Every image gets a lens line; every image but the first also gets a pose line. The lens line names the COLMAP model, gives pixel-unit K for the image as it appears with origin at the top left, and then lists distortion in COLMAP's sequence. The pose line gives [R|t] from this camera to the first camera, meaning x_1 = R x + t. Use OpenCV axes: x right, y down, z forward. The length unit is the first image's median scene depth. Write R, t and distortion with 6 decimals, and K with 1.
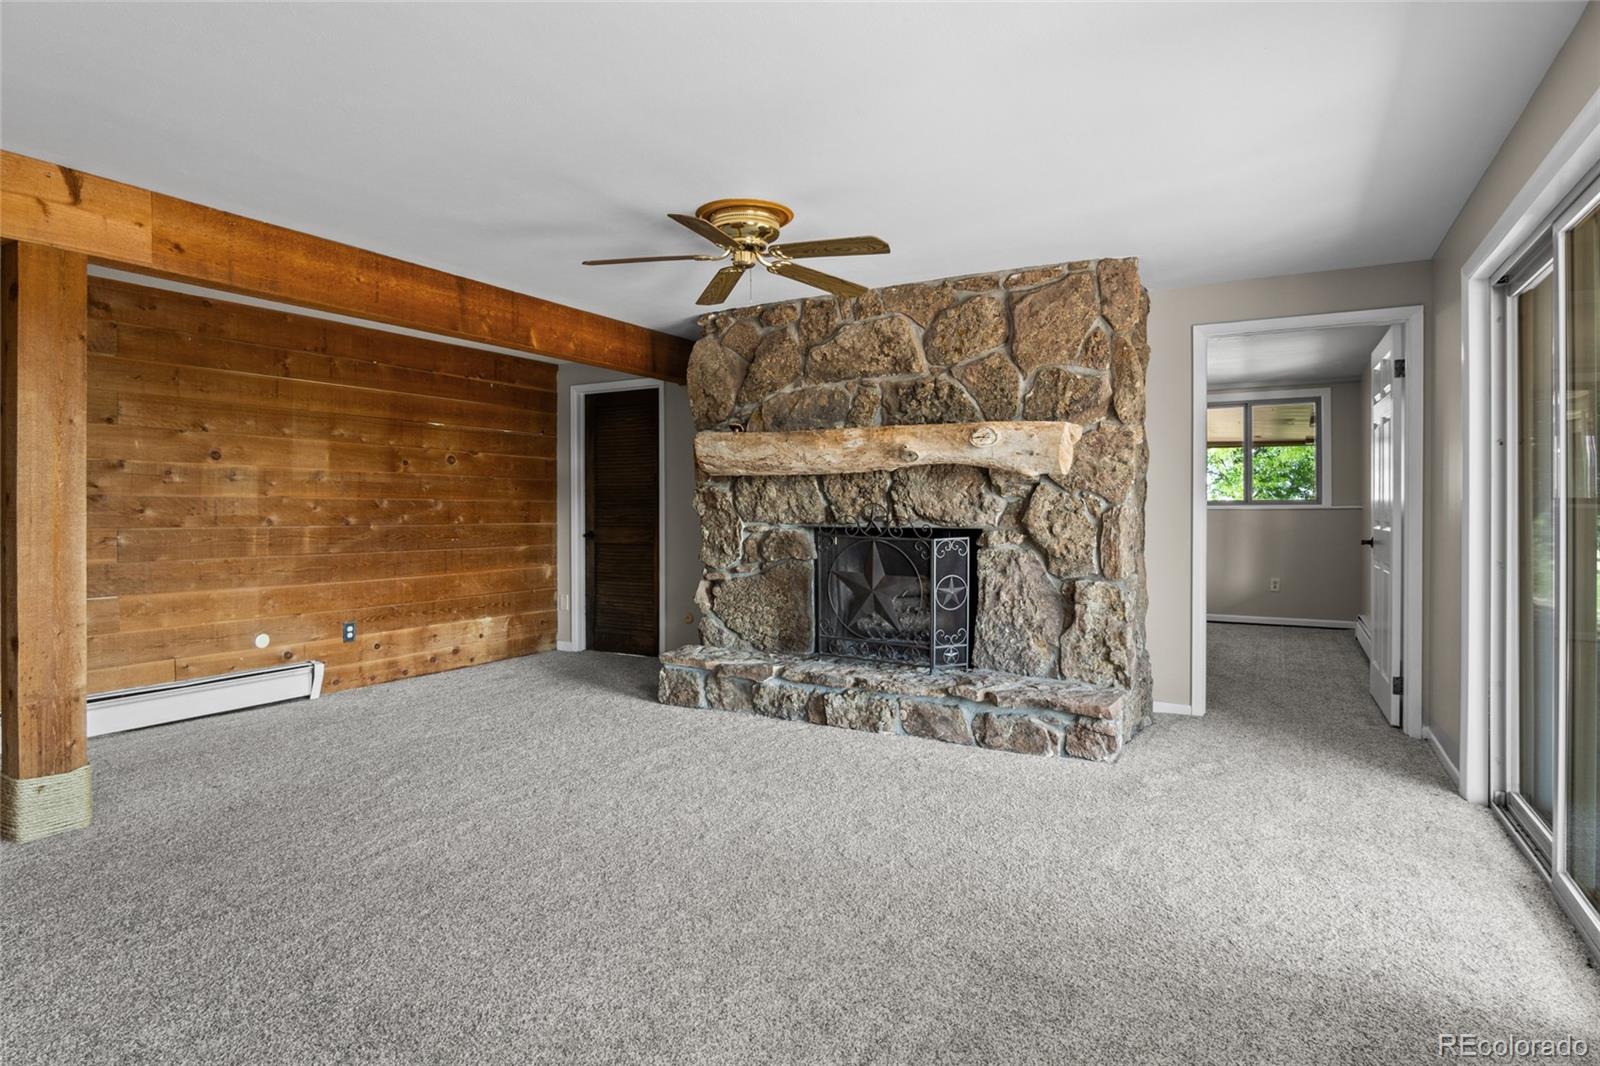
lens RADIAL K [[878.9, 0, 796.3], [0, 878.9, 517.1], [0, 0, 1]] dist [-0.028435, 0.006342]
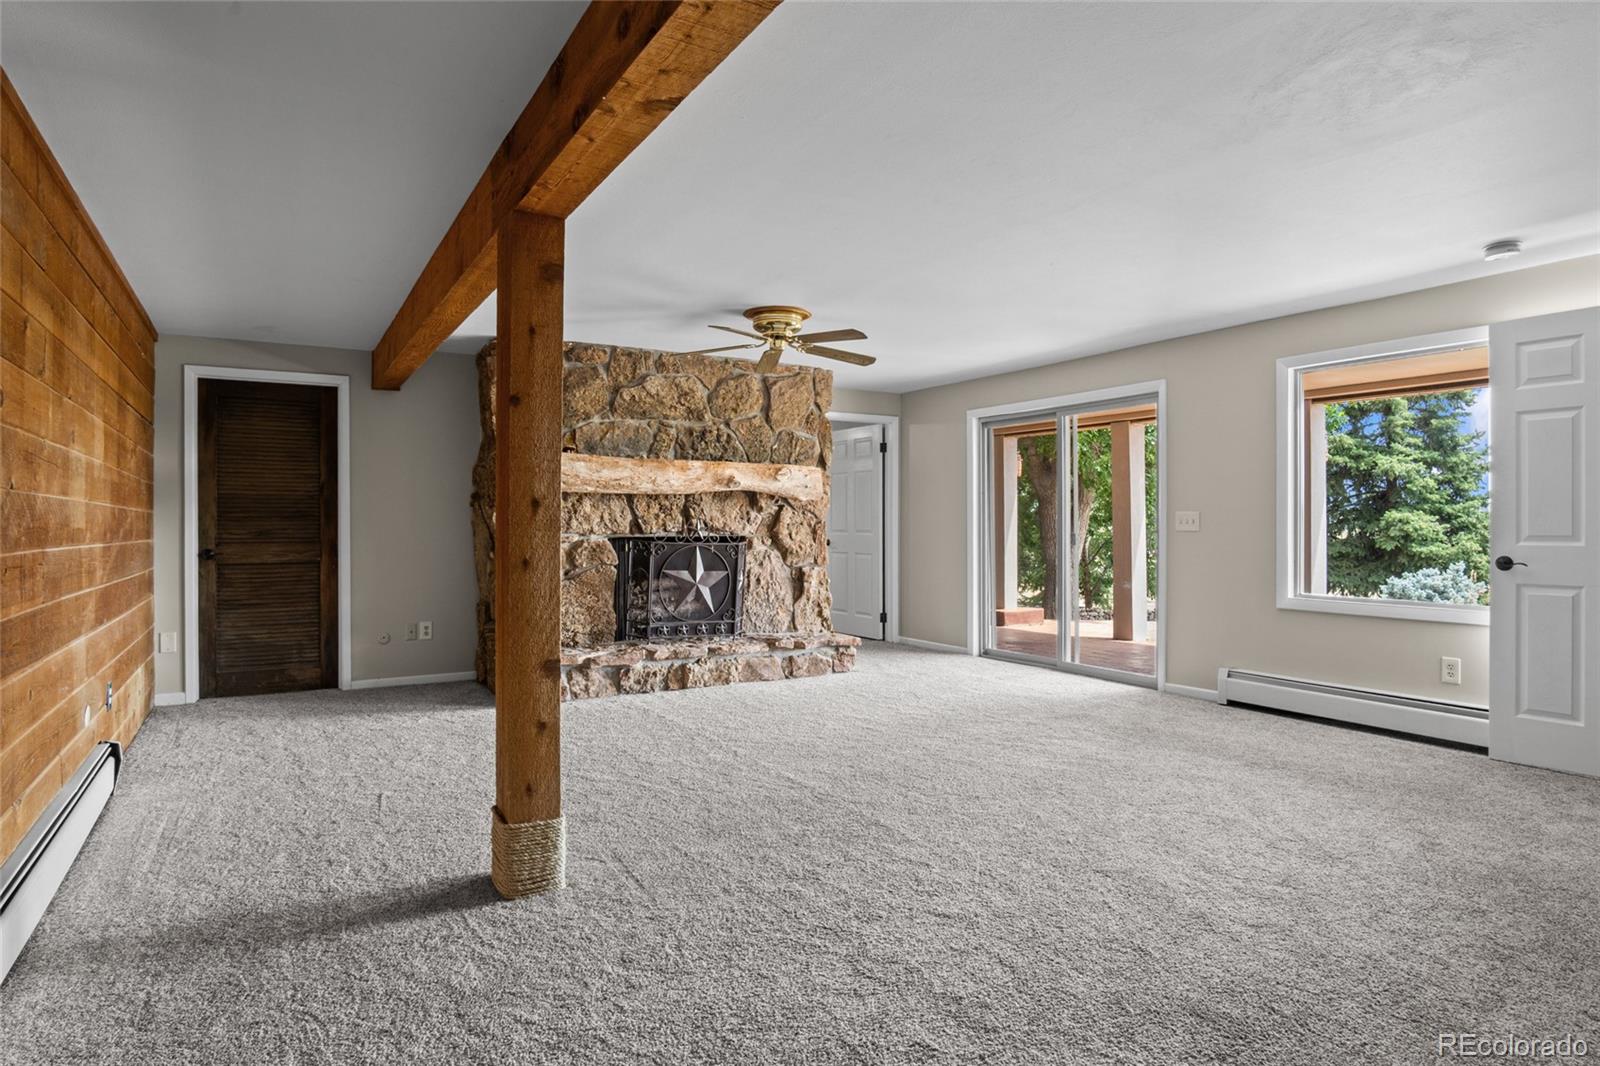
lens RADIAL K [[878.9, 0, 798.5], [0, 878.9, 532.9], [0, 0, 1]] dist [-0.028435, 0.006342]
pose [[0.492872, -0.006272, 0.870079, -0.992973], [0.009222, 0.999956, 0.001984, 0.006001], [-0.870053, 0.007046, 0.492908, 0.212031]]
